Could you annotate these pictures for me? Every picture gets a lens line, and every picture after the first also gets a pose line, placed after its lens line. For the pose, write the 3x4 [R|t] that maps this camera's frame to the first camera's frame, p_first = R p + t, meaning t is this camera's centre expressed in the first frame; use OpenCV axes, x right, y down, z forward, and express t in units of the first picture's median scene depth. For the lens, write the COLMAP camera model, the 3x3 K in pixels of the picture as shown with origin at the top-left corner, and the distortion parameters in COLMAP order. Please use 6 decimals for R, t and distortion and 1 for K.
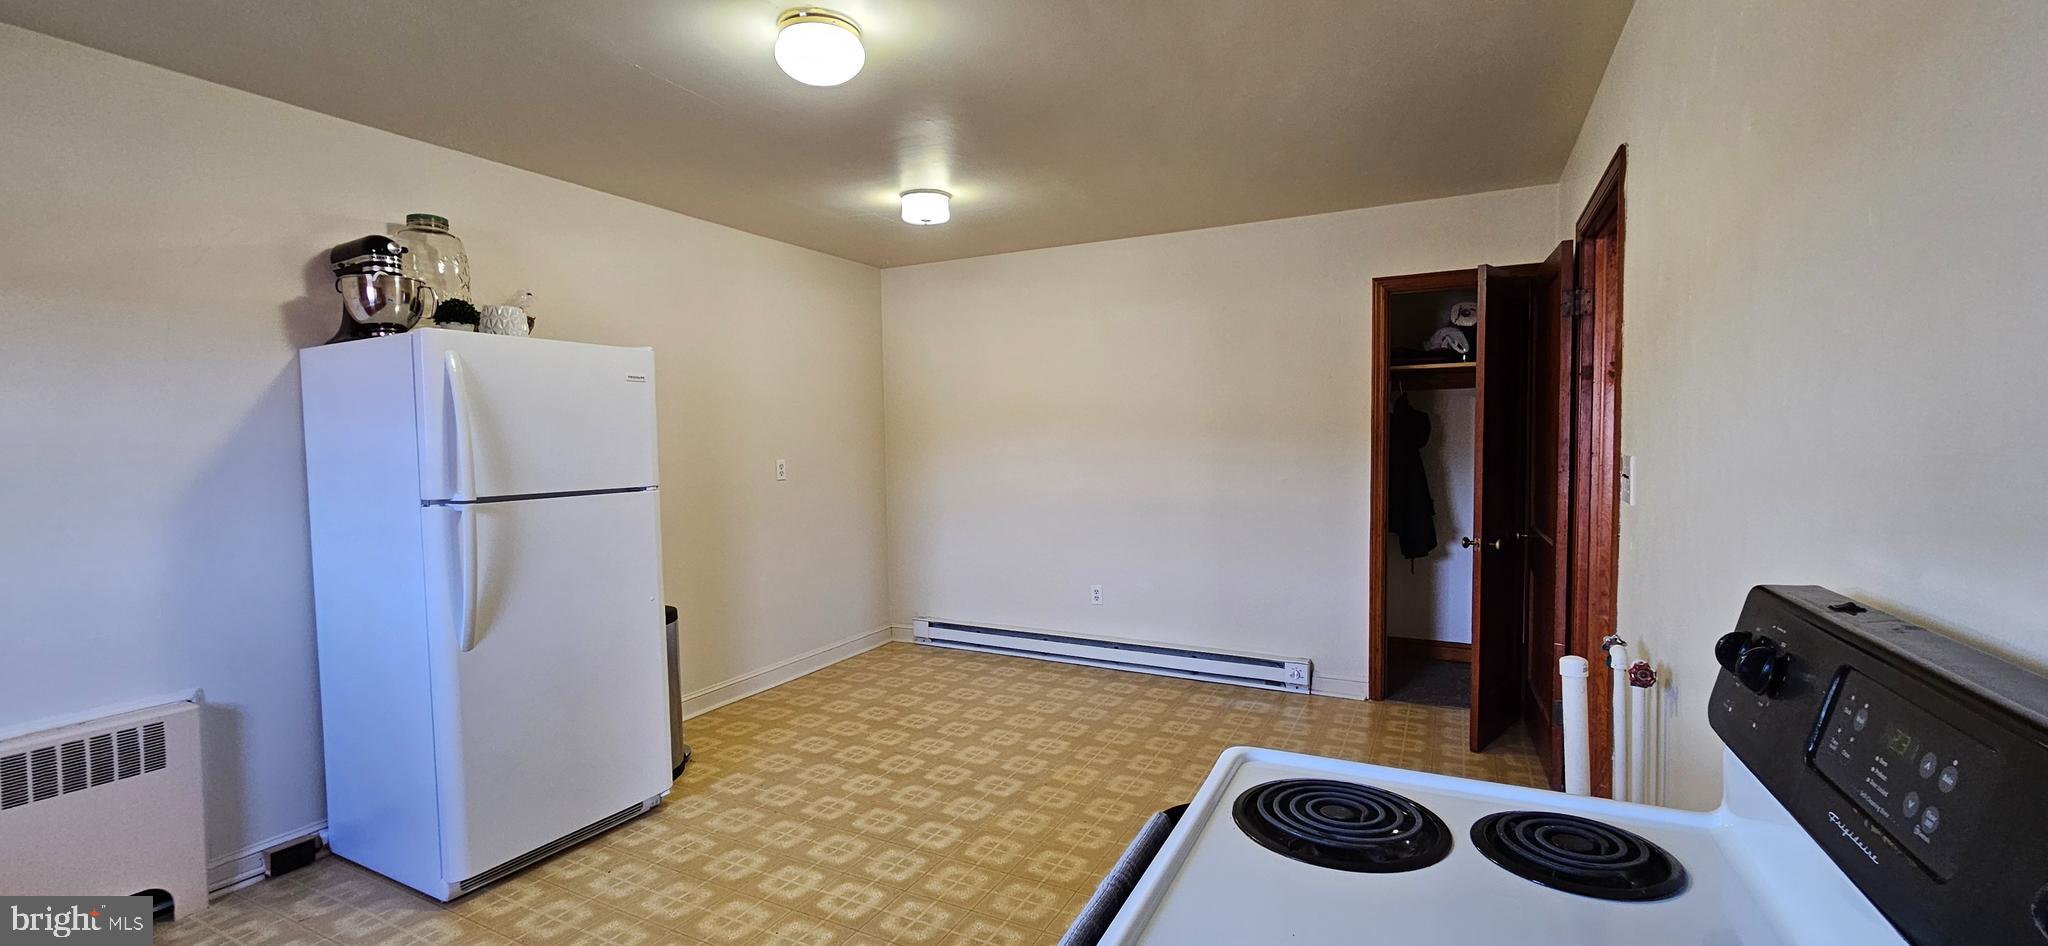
lens RADIAL K [[838.2, 0, 1017.3], [0, 838.2, 480.2], [0, 0, 1]] dist [0.002070, 0.000120]
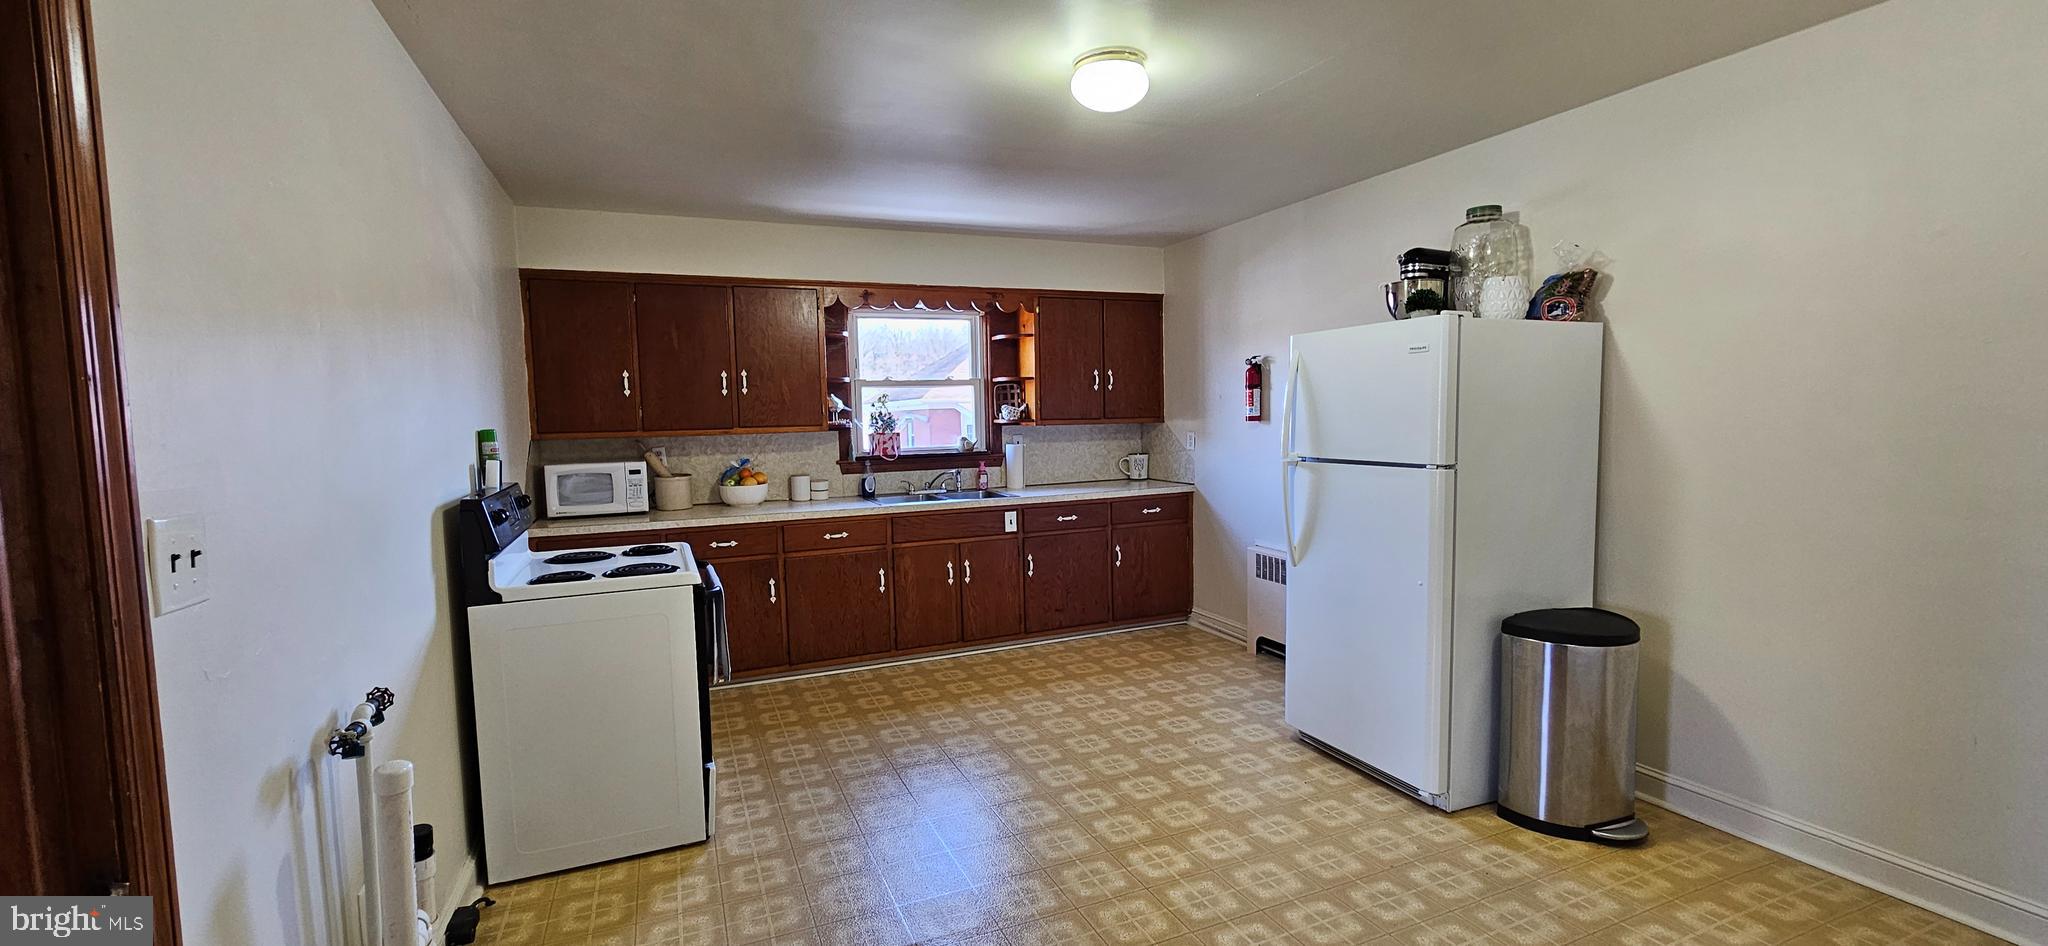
lens RADIAL K [[838.2, 0, 1019.5], [0, 838.2, 472.5], [0, 0, 1]] dist [0.002070, 0.000120]
pose [[-0.631446, 0.083386, -0.770924, 0.623917], [-0.010214, 0.993220, 0.115797, -0.097227], [0.775353, 0.080994, -0.626313, 1.349103]]
